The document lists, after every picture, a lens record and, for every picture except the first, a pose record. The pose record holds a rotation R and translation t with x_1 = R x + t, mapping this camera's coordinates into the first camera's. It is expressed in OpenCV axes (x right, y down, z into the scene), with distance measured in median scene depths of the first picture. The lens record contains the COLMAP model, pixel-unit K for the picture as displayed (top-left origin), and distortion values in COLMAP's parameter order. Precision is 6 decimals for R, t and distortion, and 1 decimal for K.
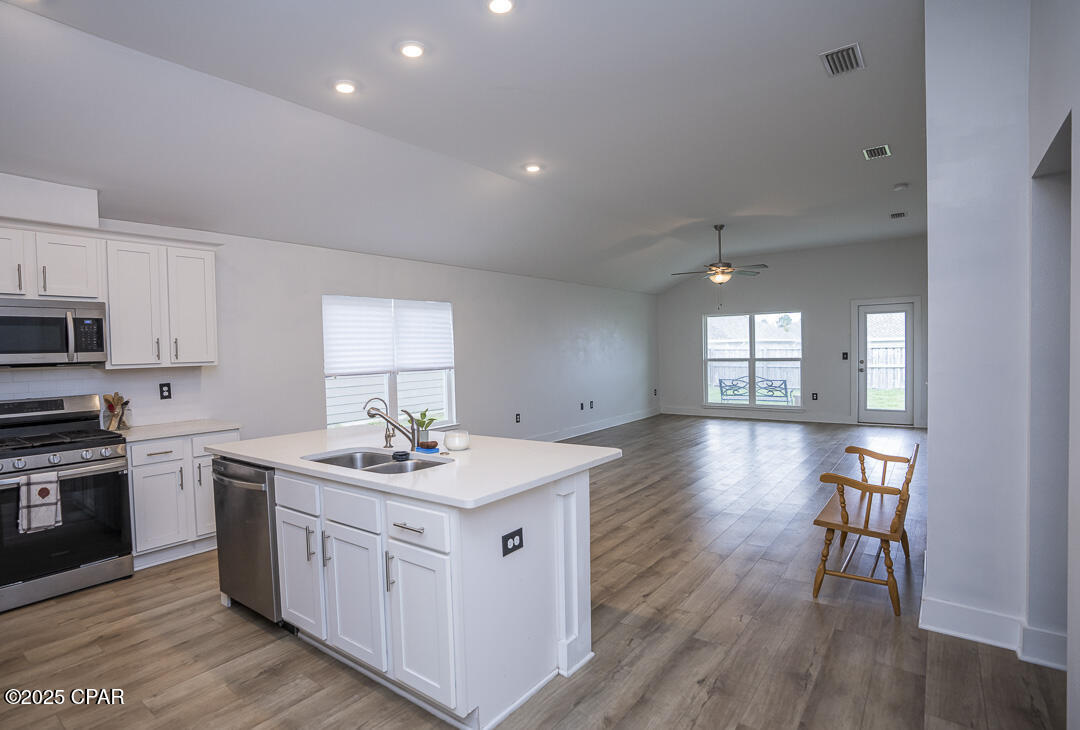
lens RADIAL K [[555.2, 0, 539.4], [0, 555.2, 368.7], [0, 0, 1]] dist [-0.035693, -0.000120]
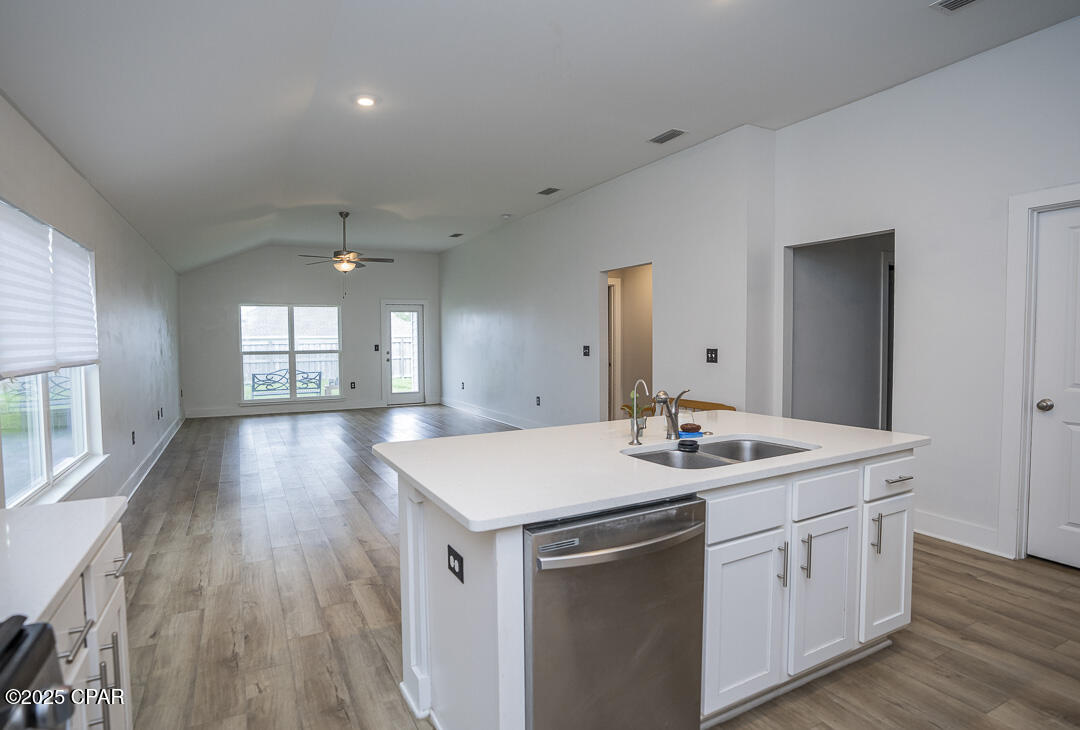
lens RADIAL K [[525.0, 0, 534.5], [0, 525.0, 359.7], [0, 0, 1]] dist [0.006845, 0.001138]
pose [[0.421244, -0.016444, 0.906798, -0.285130], [0.027367, 0.999611, 0.005414, 0.003552], [-0.906534, 0.022535, 0.421530, 0.229919]]
